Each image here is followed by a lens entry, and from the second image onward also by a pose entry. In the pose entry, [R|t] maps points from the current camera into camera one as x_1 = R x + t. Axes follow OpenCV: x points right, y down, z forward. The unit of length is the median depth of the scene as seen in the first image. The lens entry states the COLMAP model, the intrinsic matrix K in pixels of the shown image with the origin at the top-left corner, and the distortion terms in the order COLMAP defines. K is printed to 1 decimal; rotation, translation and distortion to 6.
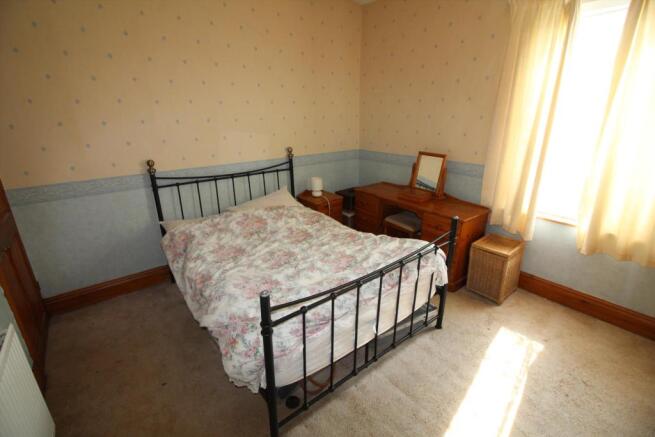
lens RADIAL K [[302.7, 0, 327.5], [0, 302.7, 218.5], [0, 0, 1]] dist [0.000097, -0.011864]
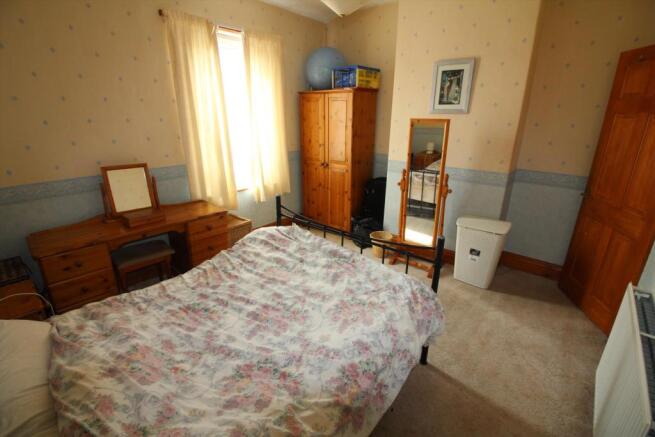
lens RADIAL K [[302.7, 0, 327.5], [0, 302.7, 218.5], [0, 0, 1]] dist [0.000097, -0.011864]
pose [[-0.187676, -0.317316, 0.929563, -0.578151], [0.325624, 0.872762, 0.363669, -0.219780], [-0.926686, 0.370940, -0.060471, 0.631158]]
